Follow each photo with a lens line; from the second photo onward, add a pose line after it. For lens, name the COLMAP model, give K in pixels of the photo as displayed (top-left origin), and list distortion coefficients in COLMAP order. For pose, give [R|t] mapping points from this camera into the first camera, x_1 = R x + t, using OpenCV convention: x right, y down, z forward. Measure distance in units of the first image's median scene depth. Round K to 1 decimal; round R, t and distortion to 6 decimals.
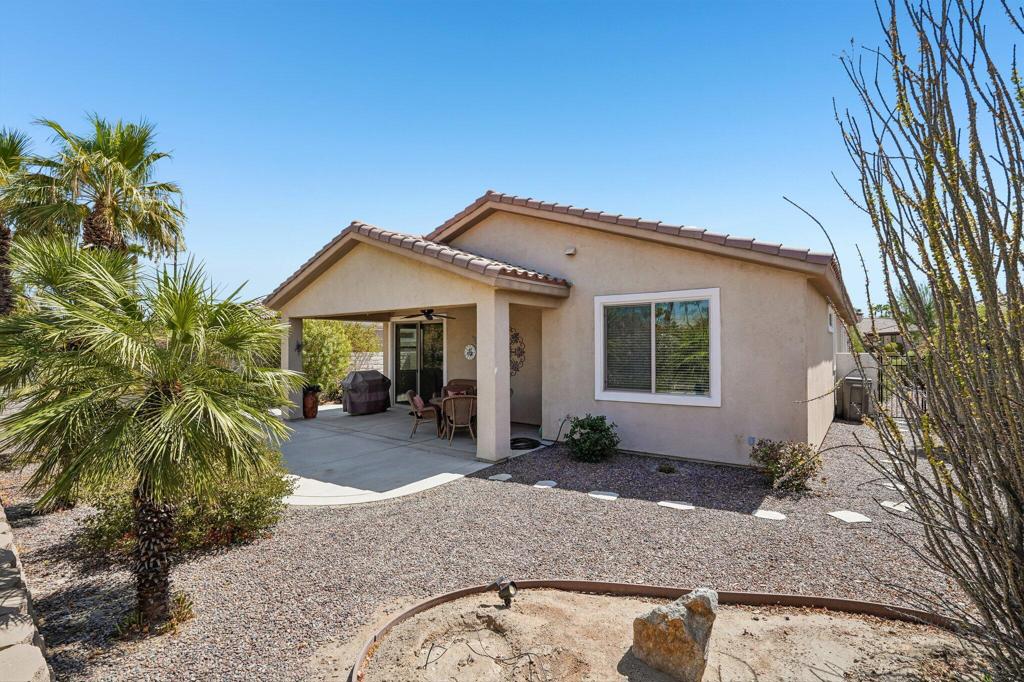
lens RADIAL K [[476.3, 0, 512.0], [0, 476.3, 341.0], [0, 0, 1]] dist [-0.061154, 0.022785]
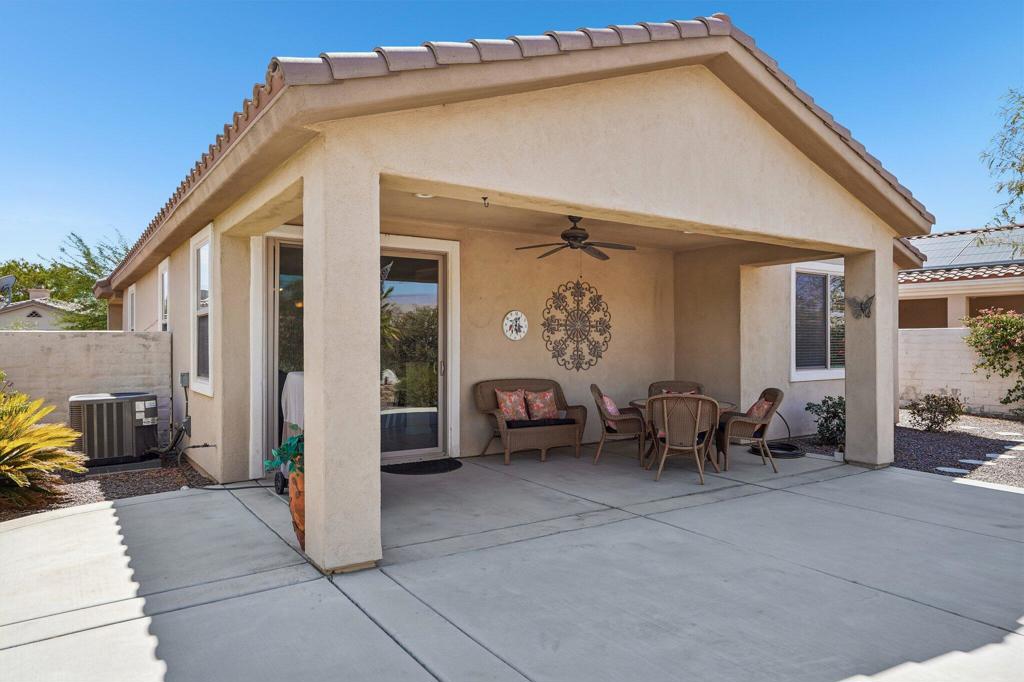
lens RADIAL K [[672.5, 0, 512.0], [0, 672.5, 341.0], [0, 0, 1]] dist [-0.004396, -0.001219]
pose [[0.316689, 0.006073, 0.948510, -0.844506], [-0.007551, 0.999964, -0.003881, 0.046542], [-0.948499, -0.005933, 0.316724, 0.839798]]
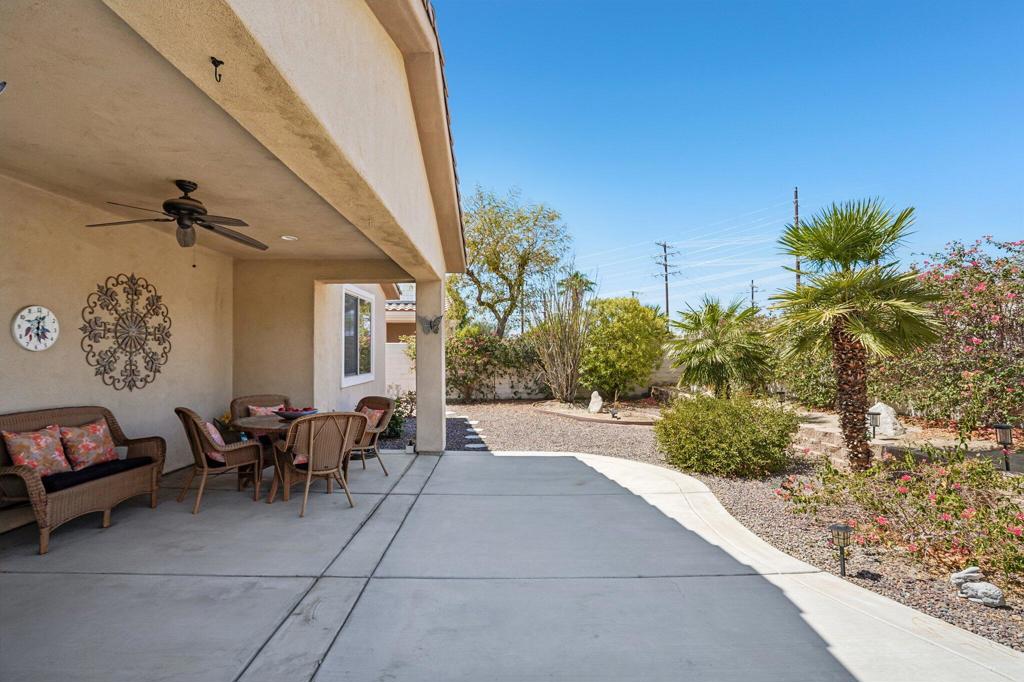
lens RADIAL K [[476.3, 0, 512.0], [0, 476.3, 341.0], [0, 0, 1]] dist [-0.061154, 0.022785]
pose [[-0.622205, 0.023841, 0.782491, -0.597483], [-0.001023, 0.999511, -0.031267, 0.045544], [-0.782854, -0.020255, -0.621876, 1.018257]]
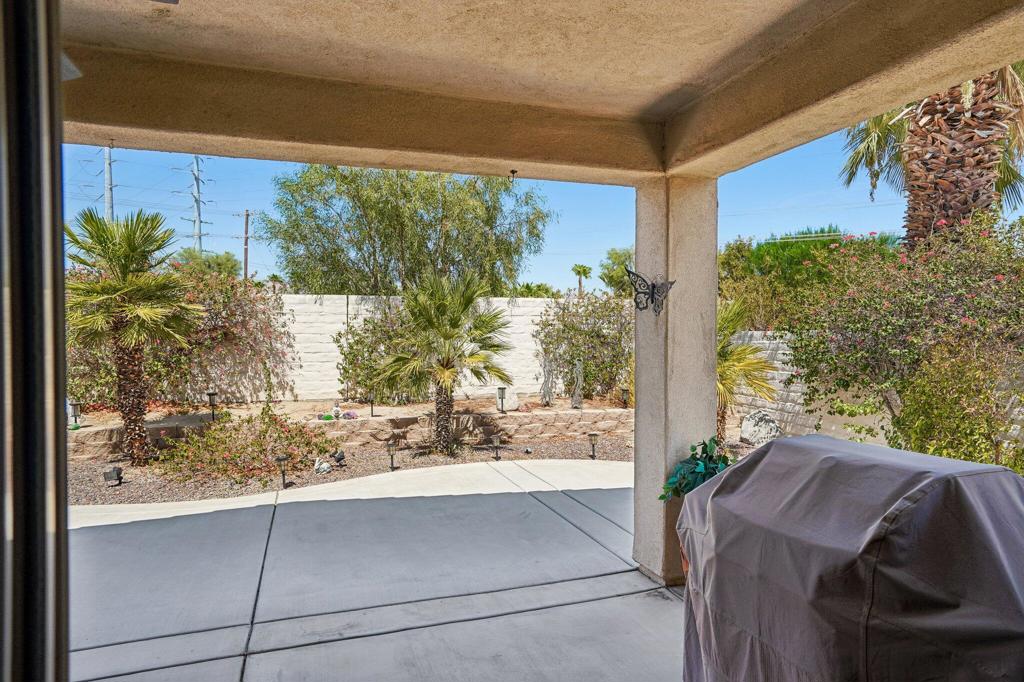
lens RADIAL K [[625.1, 0, 512.0], [0, 625.1, 341.0], [0, 0, 1]] dist [-0.001287, -0.000273]
pose [[-0.566255, 0.017598, -0.824042, -0.143758], [0.012828, 0.999839, 0.012537, 0.036381], [0.824130, -0.003471, -0.566390, 1.188964]]
